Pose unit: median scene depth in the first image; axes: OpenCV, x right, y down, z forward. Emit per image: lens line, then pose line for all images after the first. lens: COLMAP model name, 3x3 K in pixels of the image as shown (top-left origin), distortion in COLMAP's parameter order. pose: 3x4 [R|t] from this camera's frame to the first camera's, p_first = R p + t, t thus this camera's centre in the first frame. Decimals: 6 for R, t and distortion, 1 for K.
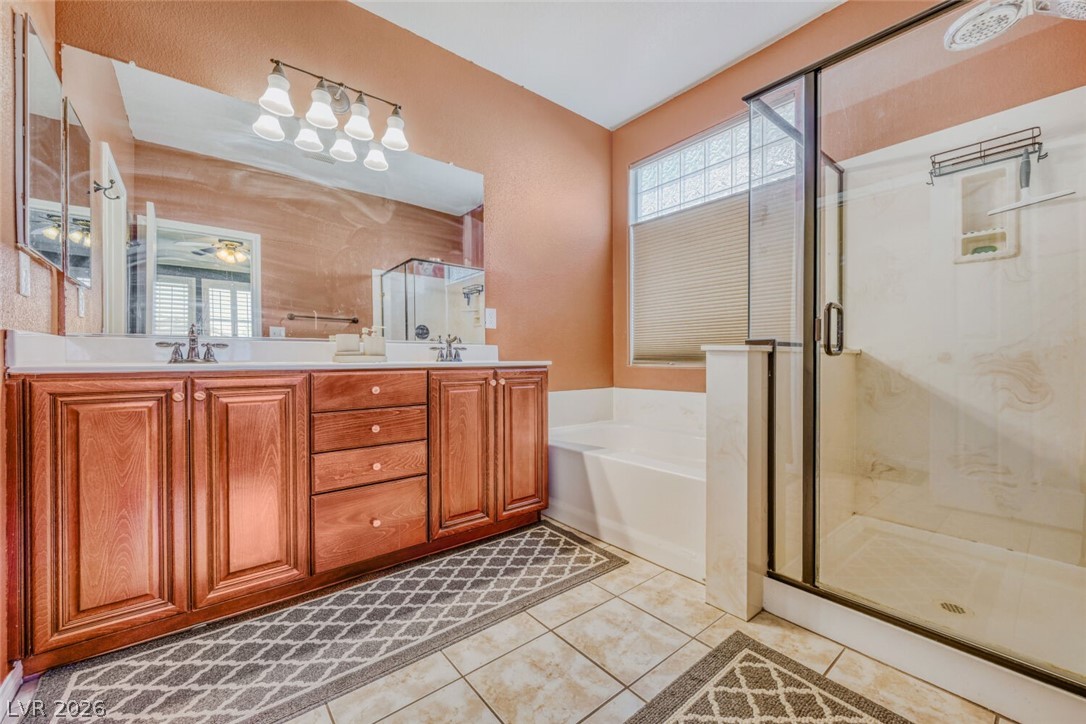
lens RADIAL K [[426.5, 0, 542.2], [0, 426.5, 360.7], [0, 0, 1]] dist [-0.001229, -0.001279]
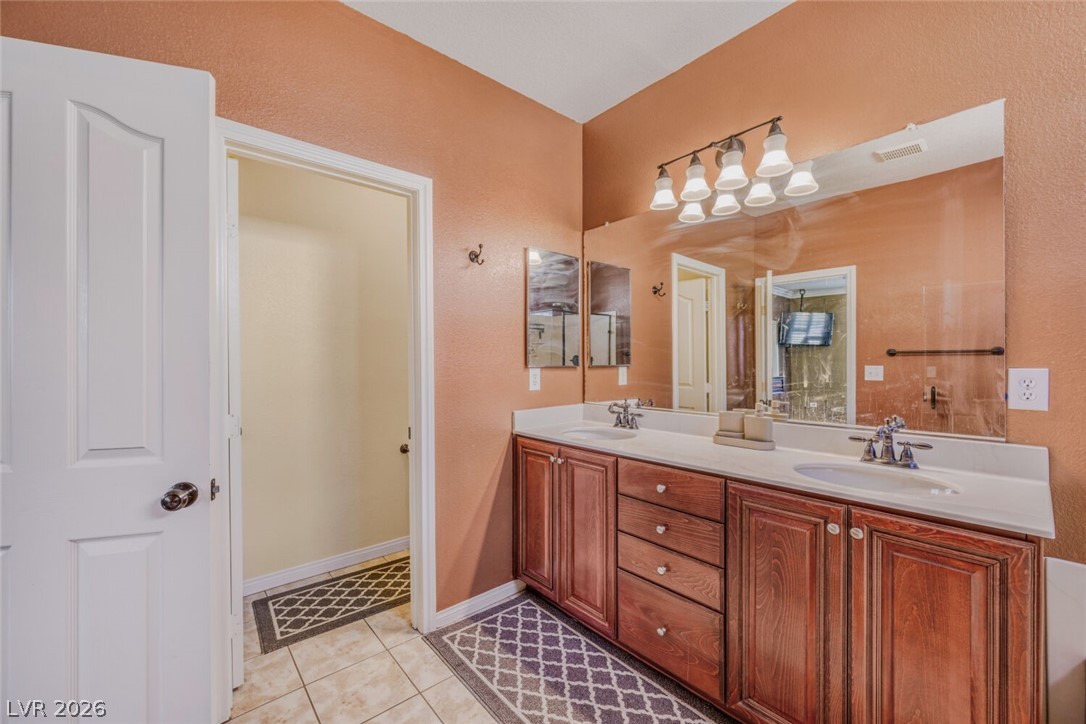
lens RADIAL K [[426.5, 0, 542.3], [0, 426.5, 363.4], [0, 0, 1]] dist [-0.001229, -0.001279]
pose [[0.041081, 0.005660, -0.999140, 0.563625], [0.000308, 0.999984, 0.005677, -0.224160], [0.999156, -0.000541, 0.041079, 0.755979]]
